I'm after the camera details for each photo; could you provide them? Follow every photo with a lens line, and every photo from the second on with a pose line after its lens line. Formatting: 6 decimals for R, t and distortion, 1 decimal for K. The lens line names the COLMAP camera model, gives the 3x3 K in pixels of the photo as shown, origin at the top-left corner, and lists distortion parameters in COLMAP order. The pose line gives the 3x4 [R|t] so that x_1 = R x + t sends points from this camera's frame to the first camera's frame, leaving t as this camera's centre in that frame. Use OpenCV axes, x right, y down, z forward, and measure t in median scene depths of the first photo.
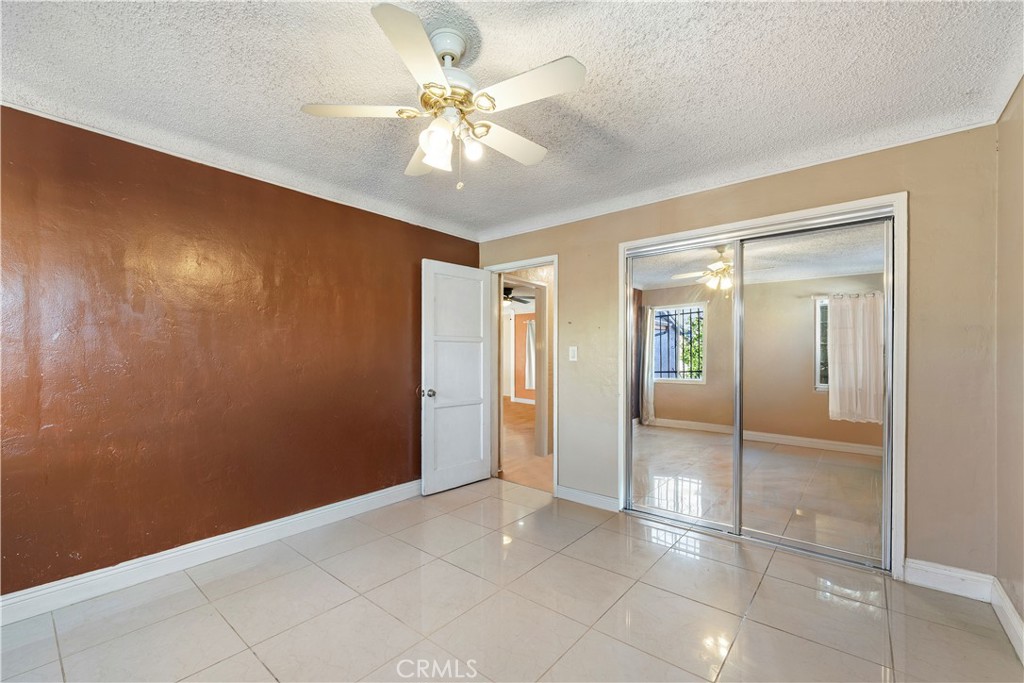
lens RADIAL K [[424.6, 0, 506.7], [0, 424.6, 357.2], [0, 0, 1]] dist [0.000377, -0.000006]
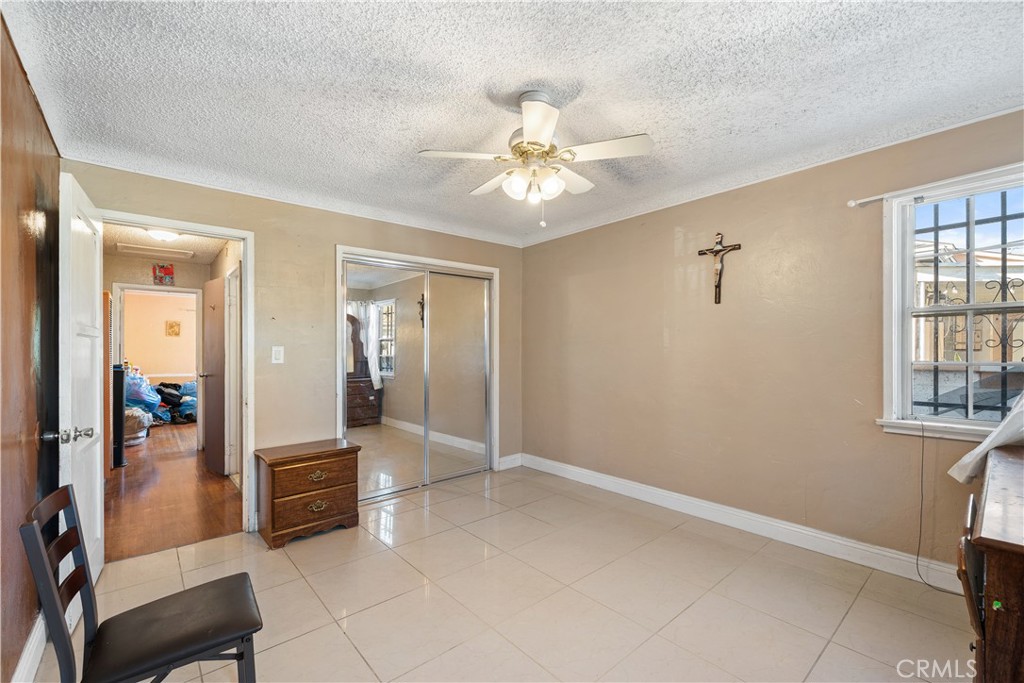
lens RADIAL K [[427.4, 0, 510.1], [0, 427.4, 345.8], [0, 0, 1]] dist [0.000227, 0.000026]
pose [[0.165285, 0.001724, 0.986244, -0.682559], [0.011227, 0.999930, -0.003629, -0.019785], [-0.986182, 0.011672, 0.165254, 0.442941]]
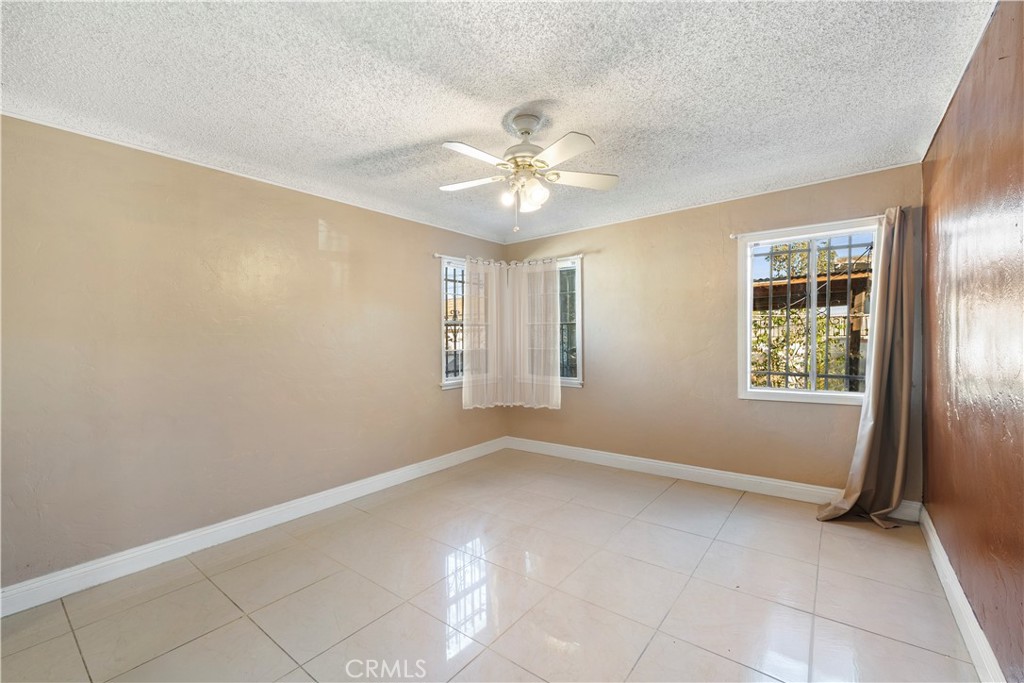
lens RADIAL K [[424.6, 0, 506.7], [0, 424.6, 357.2], [0, 0, 1]] dist [0.000377, -0.000006]
pose [[-0.999420, 0.019970, -0.027576, -0.013701], [0.018978, 0.999180, 0.035757, -0.009209], [0.028268, 0.035213, -0.998980, 1.224180]]
